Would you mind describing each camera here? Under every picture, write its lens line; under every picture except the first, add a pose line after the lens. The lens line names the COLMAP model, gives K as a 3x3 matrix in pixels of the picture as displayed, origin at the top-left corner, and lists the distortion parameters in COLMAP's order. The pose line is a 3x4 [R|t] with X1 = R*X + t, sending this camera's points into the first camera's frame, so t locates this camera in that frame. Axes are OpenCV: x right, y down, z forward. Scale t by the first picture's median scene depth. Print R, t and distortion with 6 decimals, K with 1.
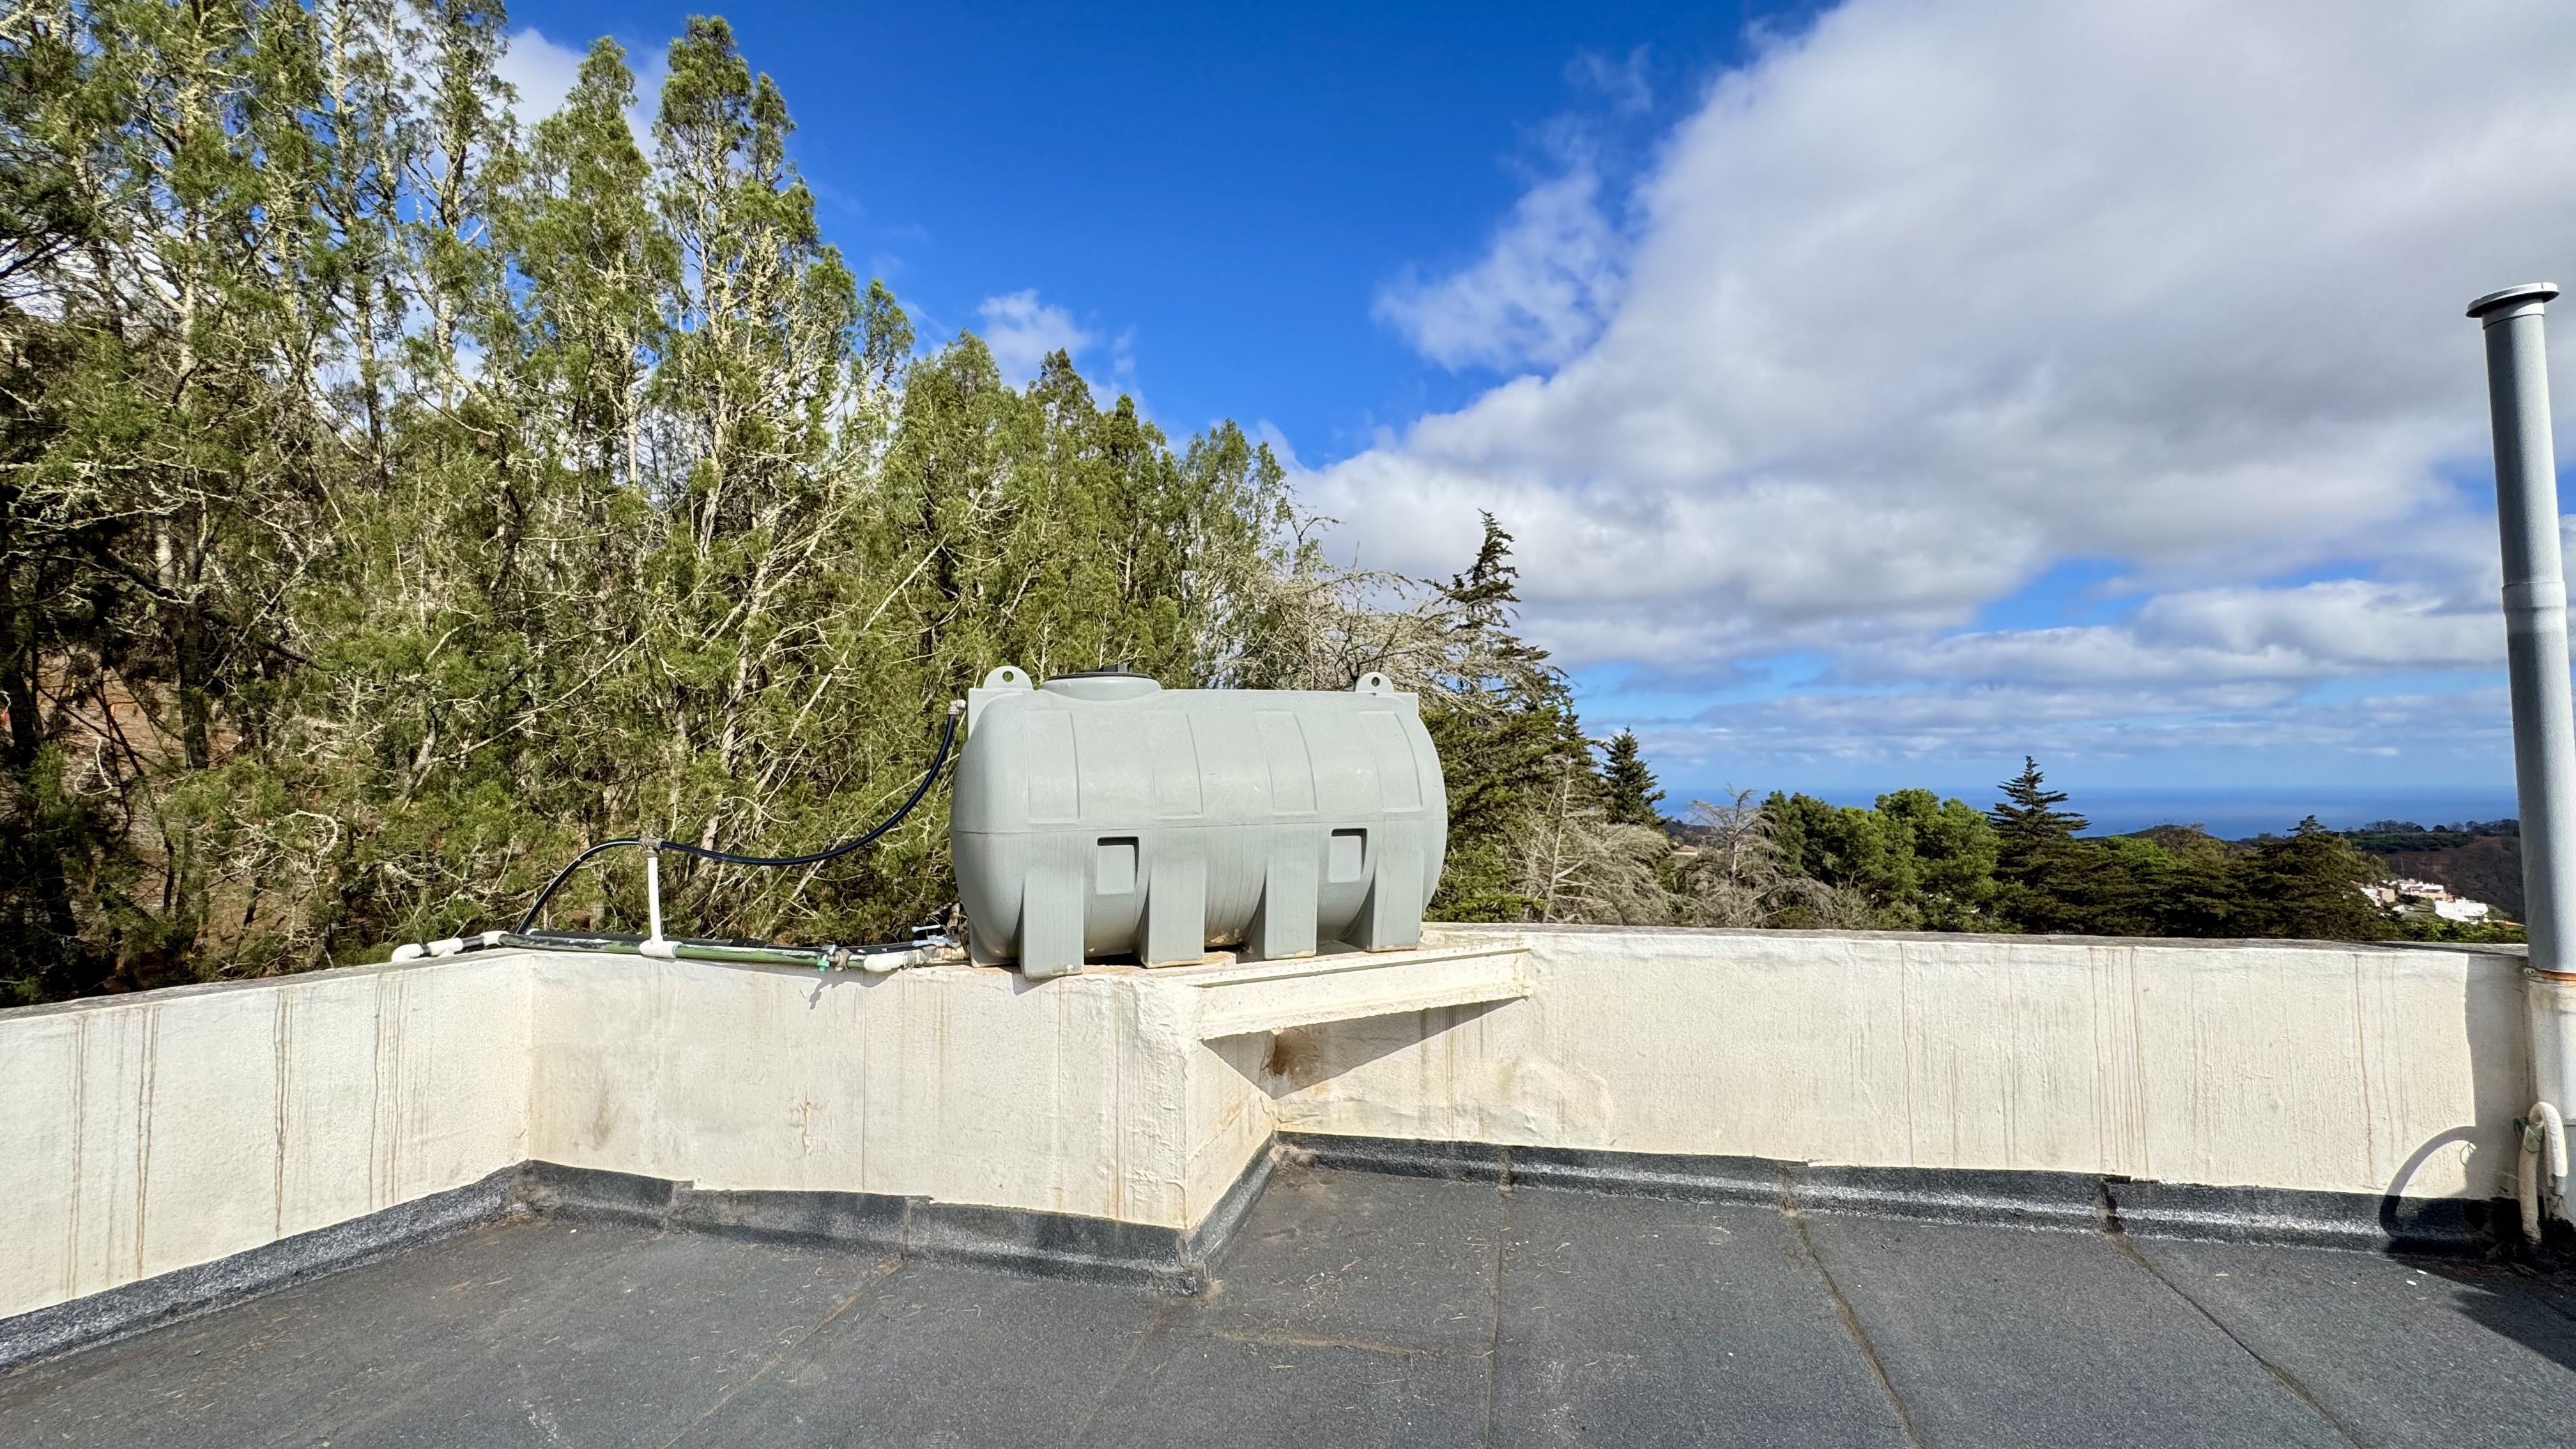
lens RADIAL K [[1017.7, 0, 1288.0], [0, 1017.7, 724.5], [0, 0, 1]] dist [0.000722, -0.000082]
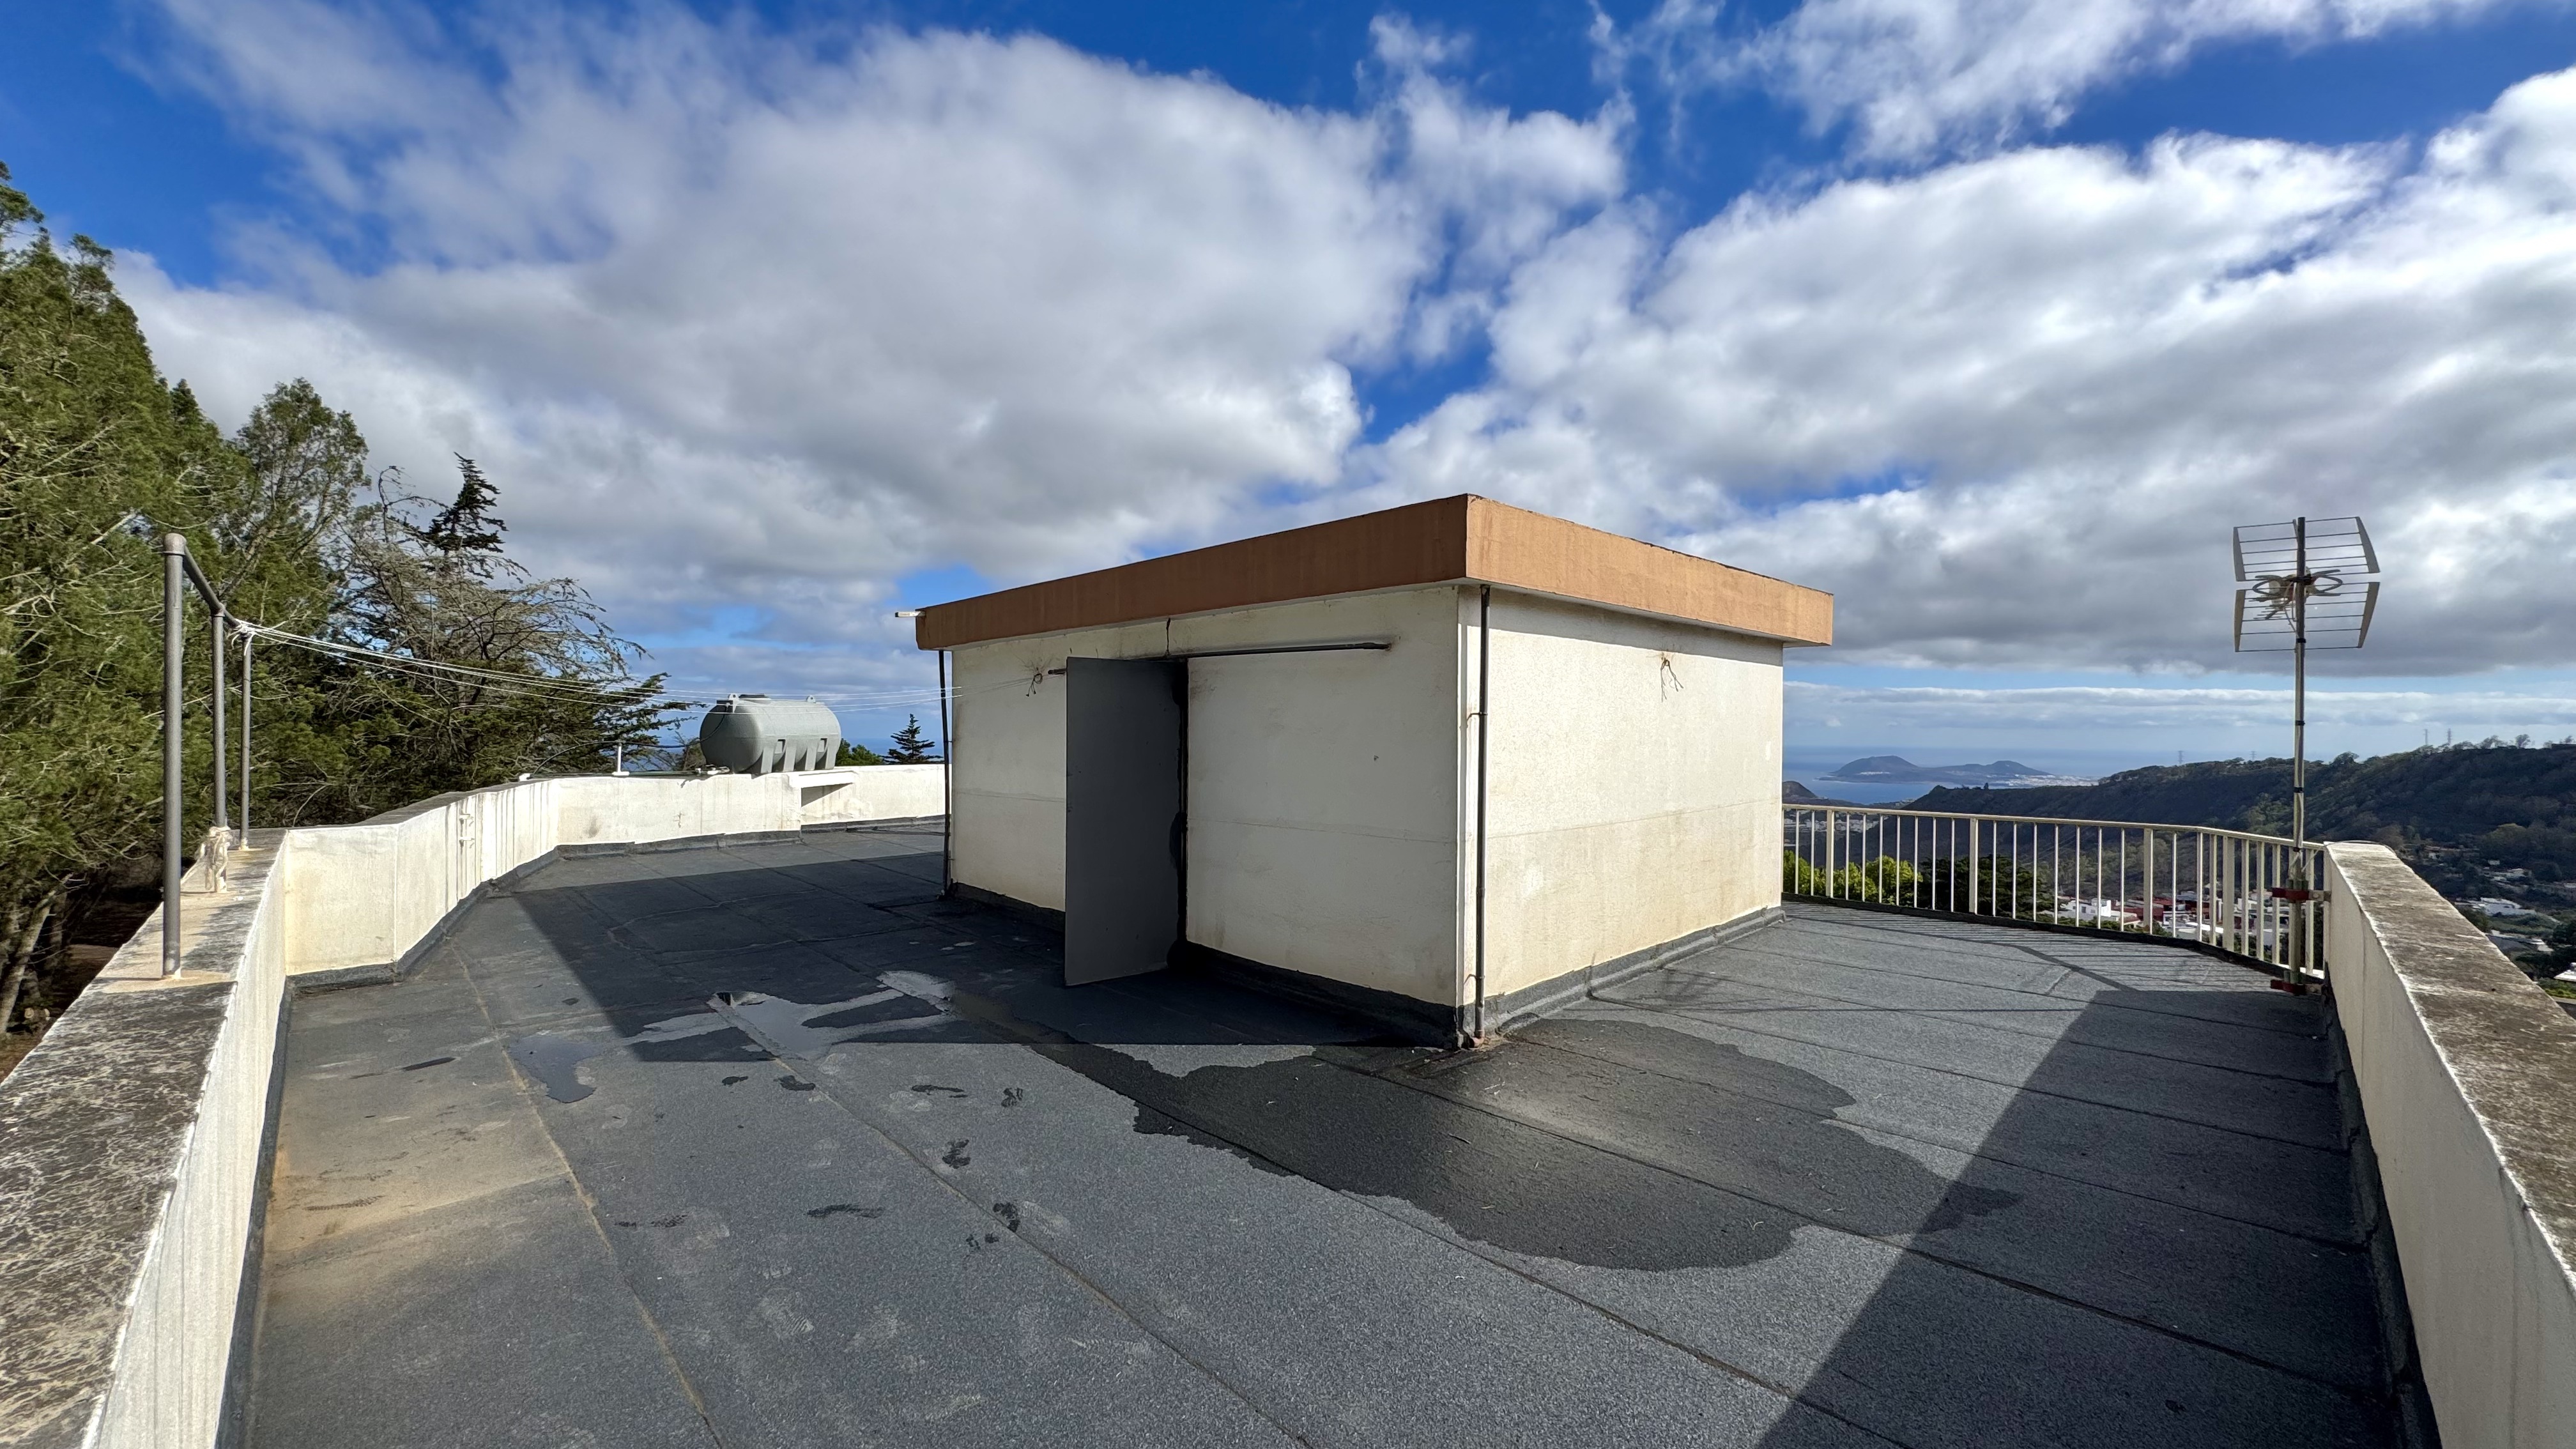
lens RADIAL K [[1028.0, 0, 1288.0], [0, 1028.0, 724.5], [0, 0, 1]] dist [-0.003291, 0.001102]
pose [[0.546843, 0.014517, 0.837110, -2.204096], [-0.054282, 0.998361, 0.018146, -0.112593], [-0.835474, -0.055363, 0.546734, -2.576317]]
